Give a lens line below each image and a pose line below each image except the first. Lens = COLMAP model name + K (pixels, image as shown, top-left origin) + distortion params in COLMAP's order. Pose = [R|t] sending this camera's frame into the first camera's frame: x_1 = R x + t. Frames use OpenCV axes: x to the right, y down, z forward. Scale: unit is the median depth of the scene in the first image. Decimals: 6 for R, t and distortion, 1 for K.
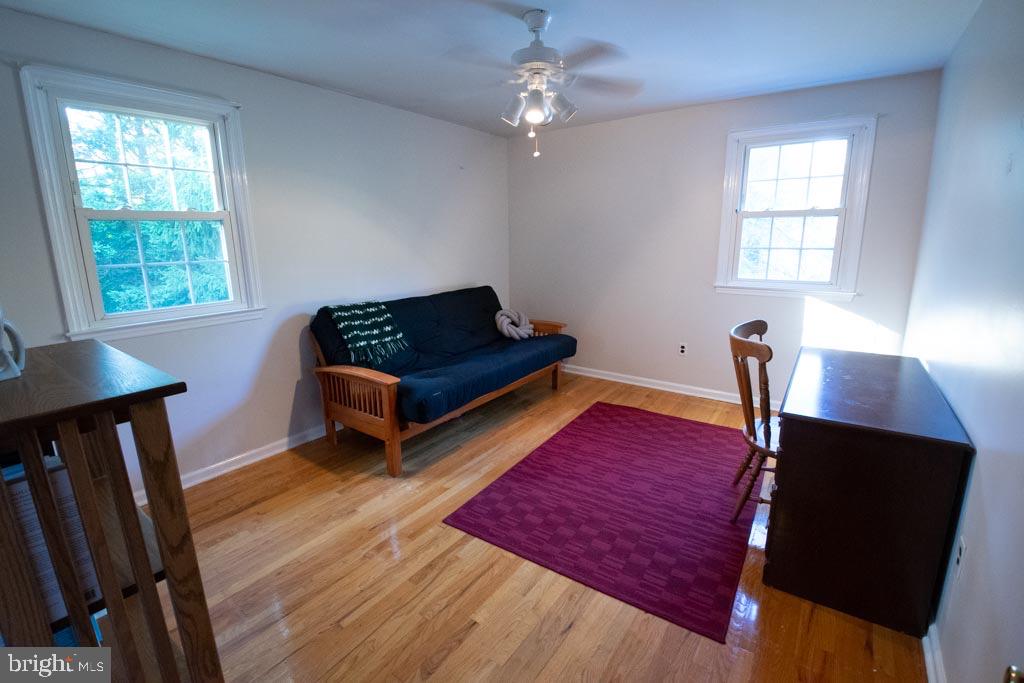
lens RADIAL K [[454.6, 0, 509.9], [0, 454.6, 336.4], [0, 0, 1]] dist [-0.013629, -0.000208]
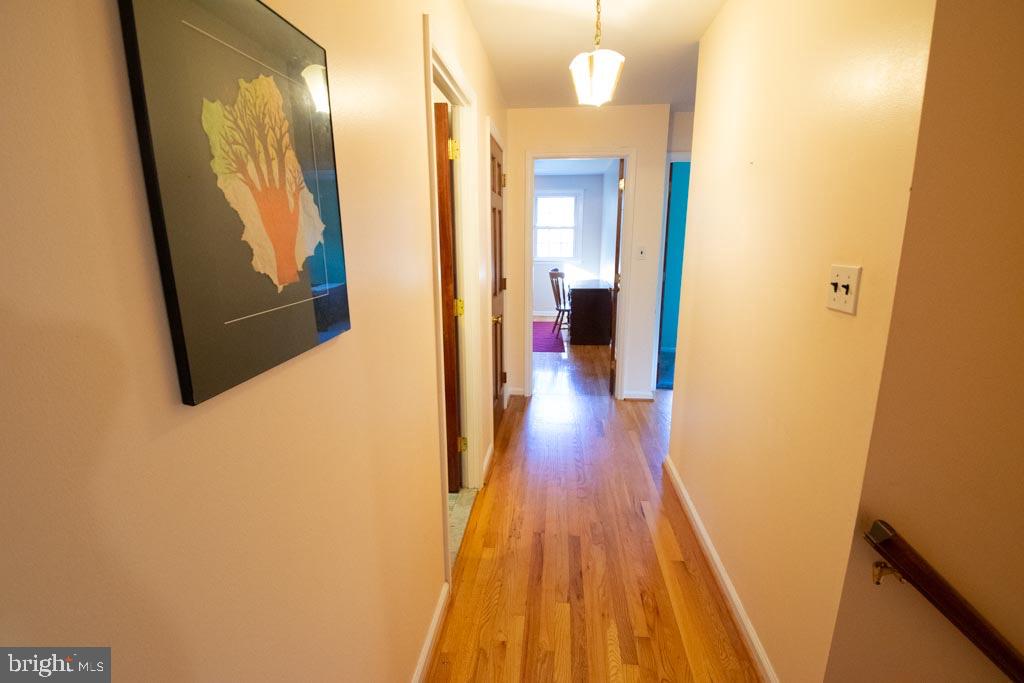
lens RADIAL K [[454.6, 0, 512.4], [0, 454.6, 339.6], [0, 0, 1]] dist [-0.013629, -0.000208]
pose [[0.874656, -0.106766, 0.472840, -0.735921], [0.094899, 0.994282, 0.048963, 0.160233], [-0.475363, 0.002047, 0.879787, -0.933990]]
